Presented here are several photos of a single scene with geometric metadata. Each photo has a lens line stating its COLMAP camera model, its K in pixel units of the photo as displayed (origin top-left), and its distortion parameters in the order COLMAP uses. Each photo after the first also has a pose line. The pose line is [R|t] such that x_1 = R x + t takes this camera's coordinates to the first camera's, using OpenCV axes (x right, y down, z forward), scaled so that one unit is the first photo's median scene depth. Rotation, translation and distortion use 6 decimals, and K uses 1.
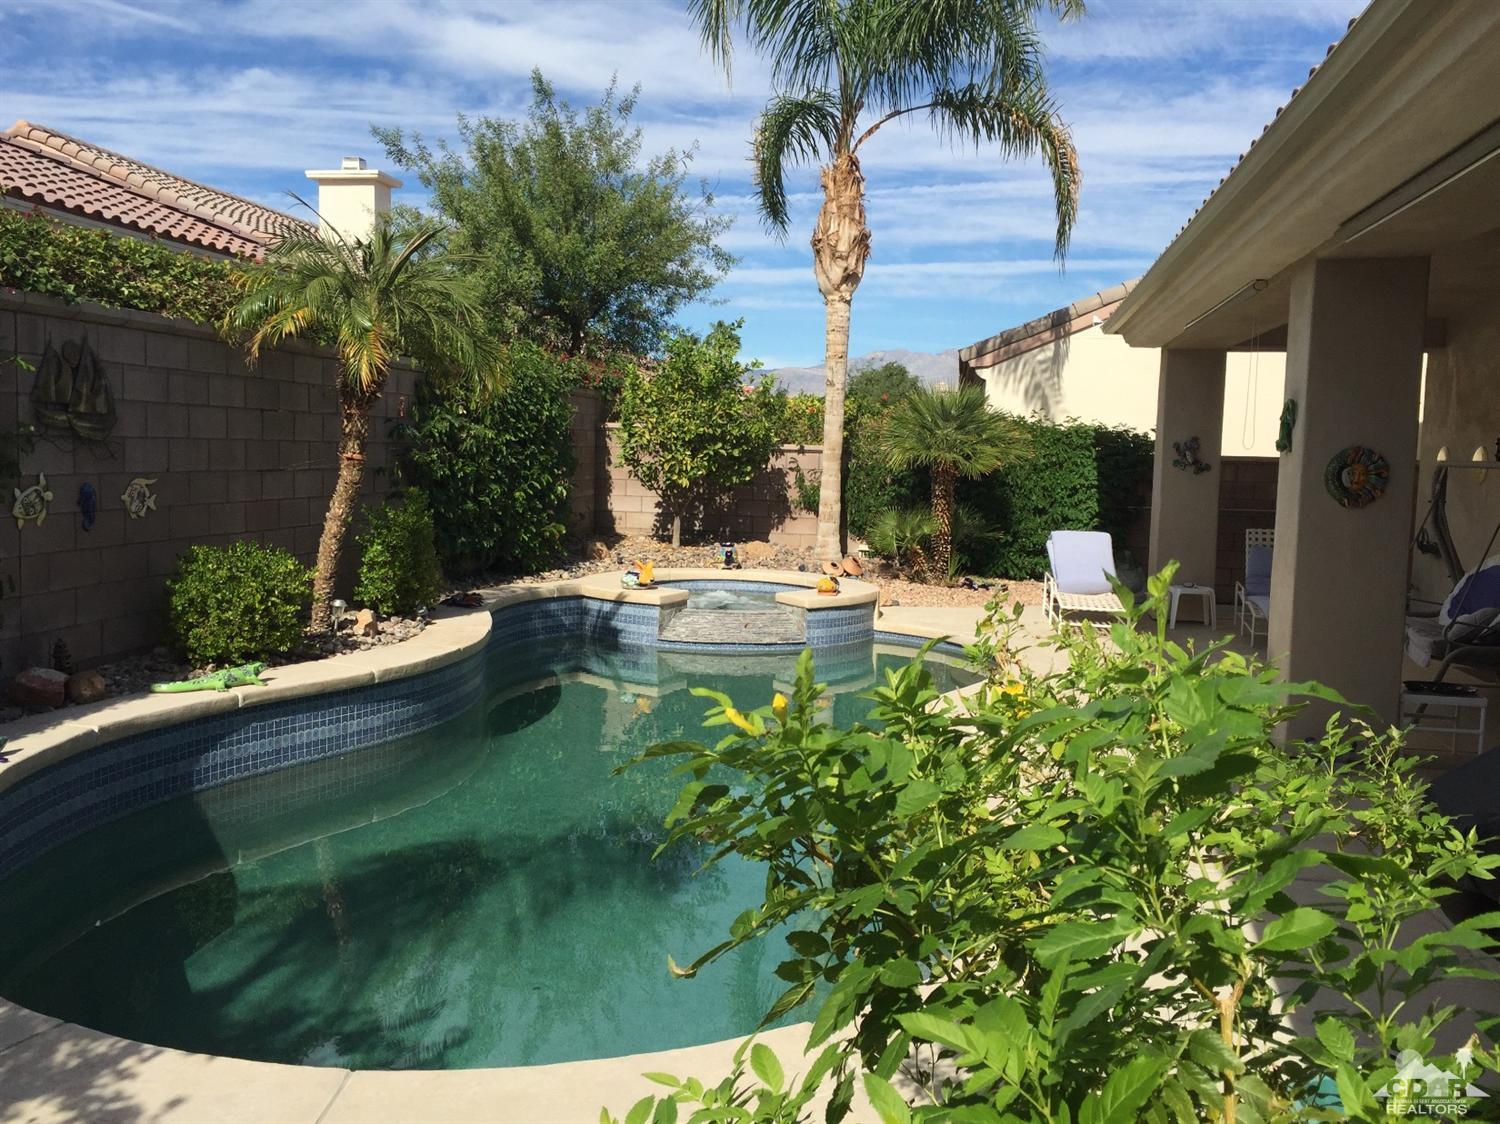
lens RADIAL K [[1278.9, 0, 748.9], [0, 1278.9, 541.6], [0, 0, 1]] dist [0.087452, -0.123076]
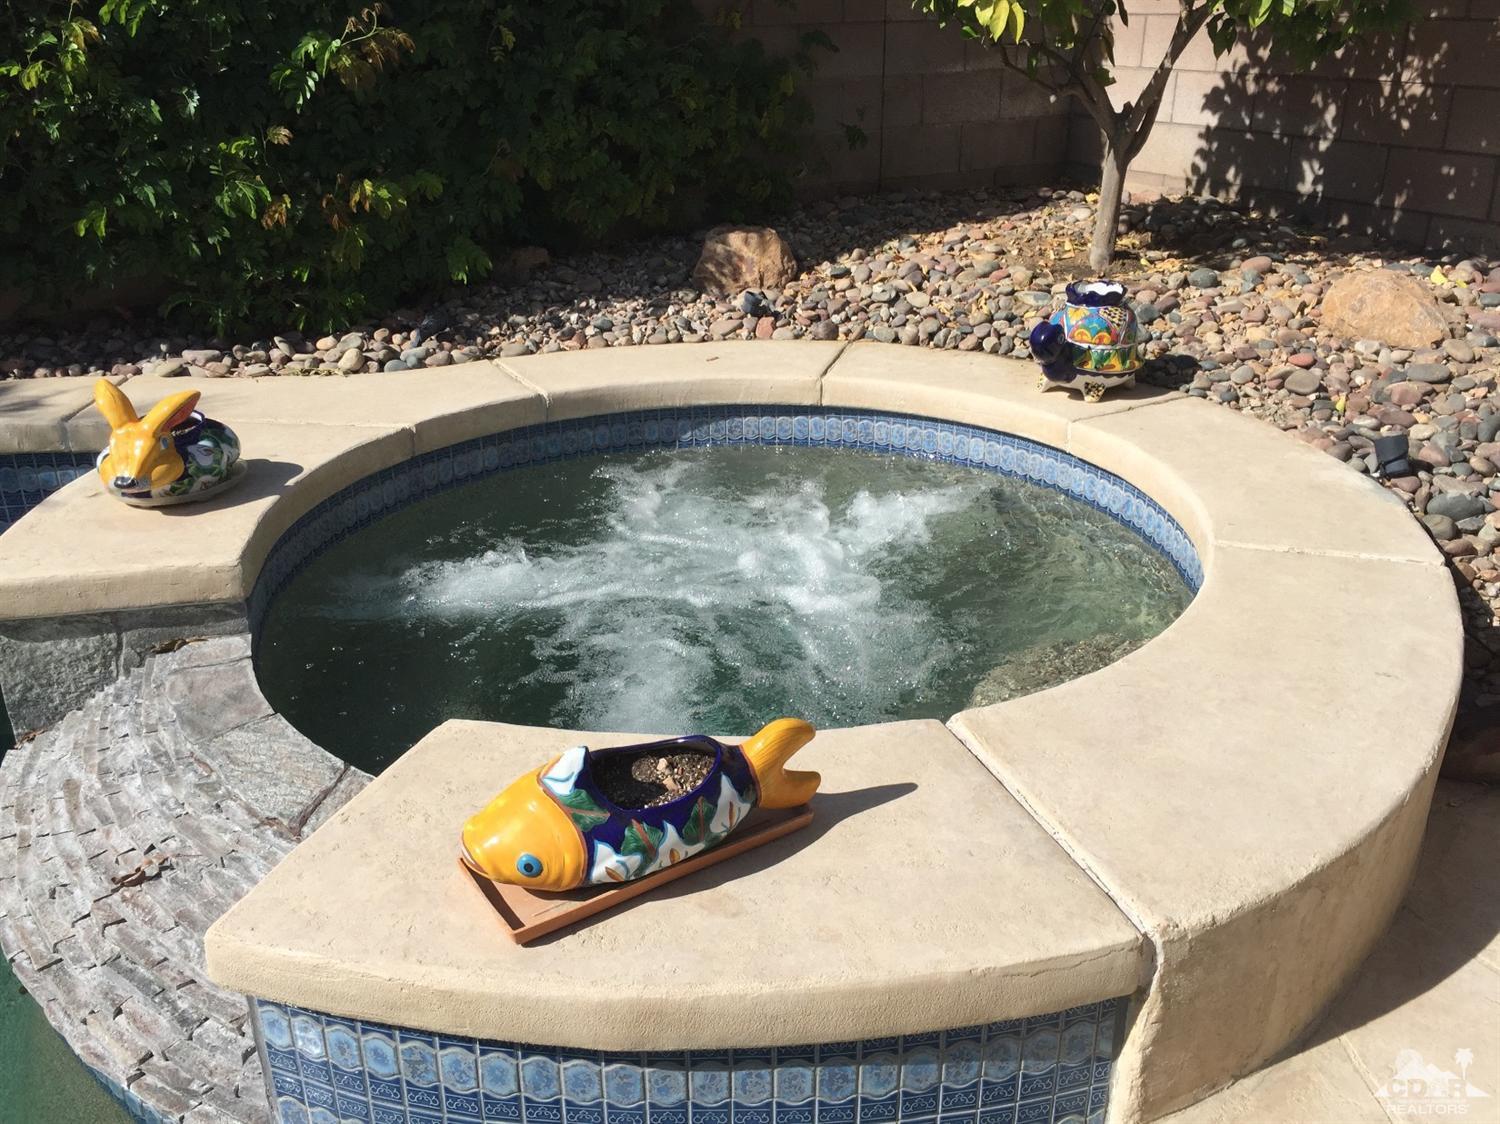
lens RADIAL K [[1278.9, 0, 751.3], [0, 1278.9, 563.7], [0, 0, 1]] dist [0.087452, -0.123076]
pose [[0.625163, 0.282284, -0.727659, 0.142556], [-0.027025, 0.939575, 0.341276, -0.032407], [0.780026, -0.193688, 0.595016, 0.826483]]
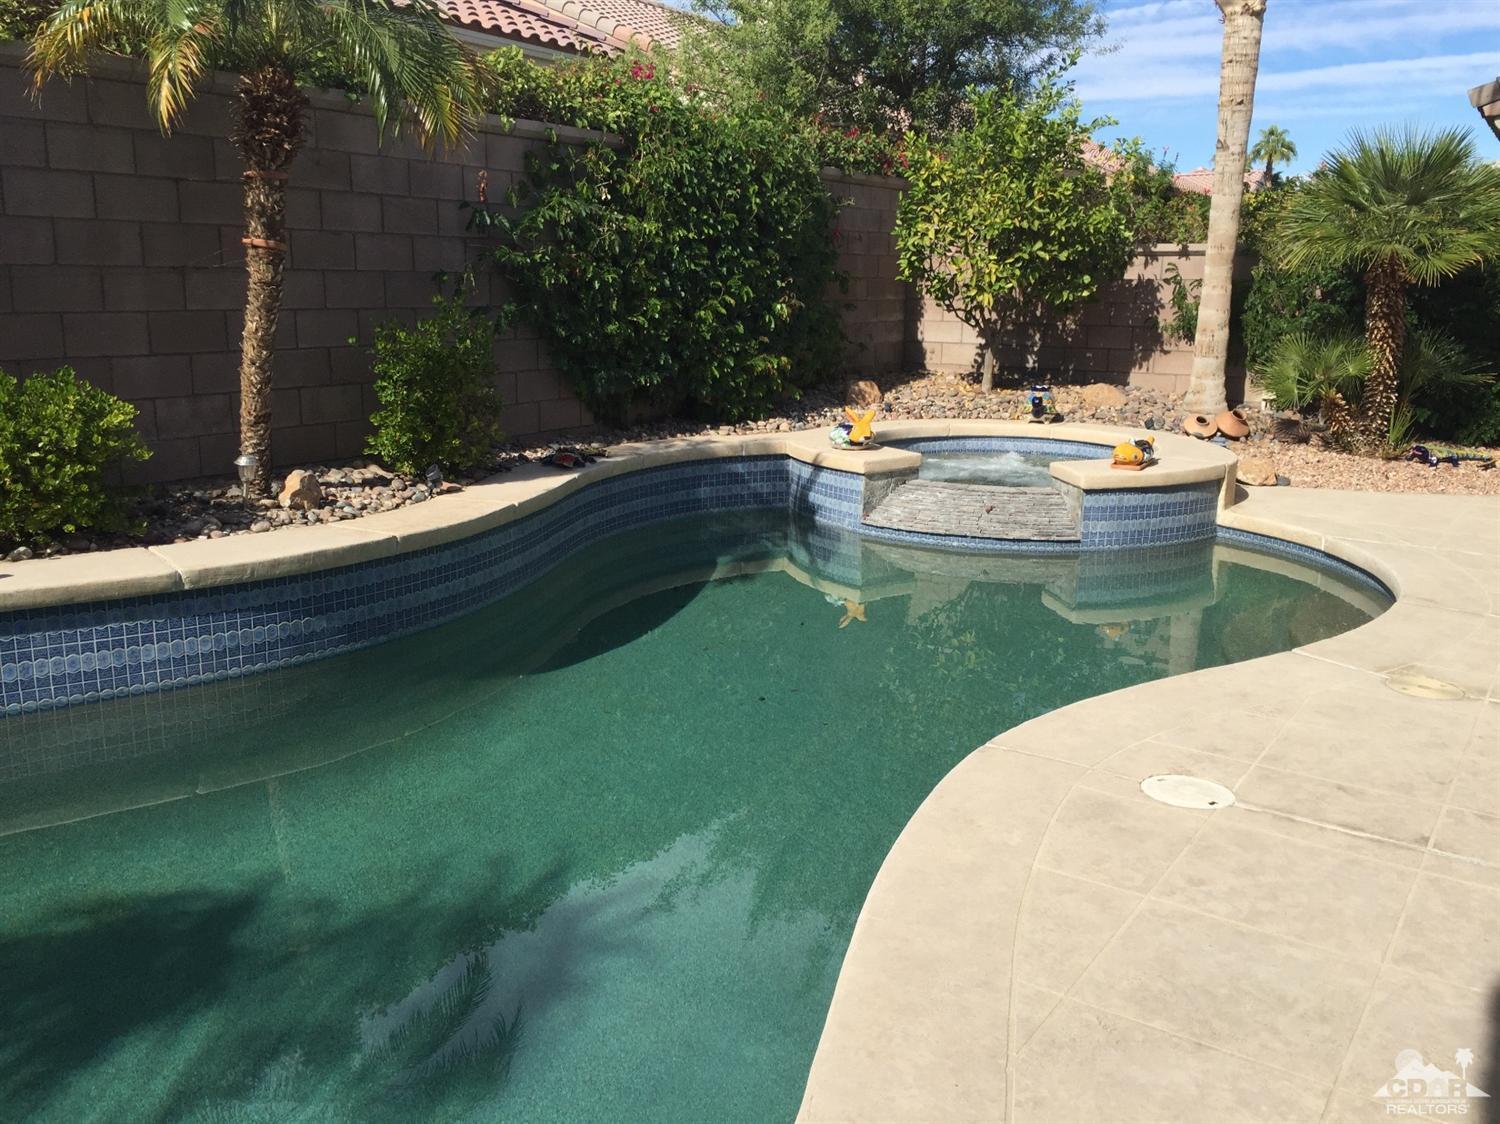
lens RADIAL K [[1278.9, 0, 745.3], [0, 1278.9, 555.5], [0, 0, 1]] dist [0.087452, -0.123076]
pose [[0.919085, 0.069052, -0.387963, 0.121925], [-0.016480, 0.990401, 0.137237, -0.000871], [0.393715, -0.119739, 0.911400, 0.284475]]
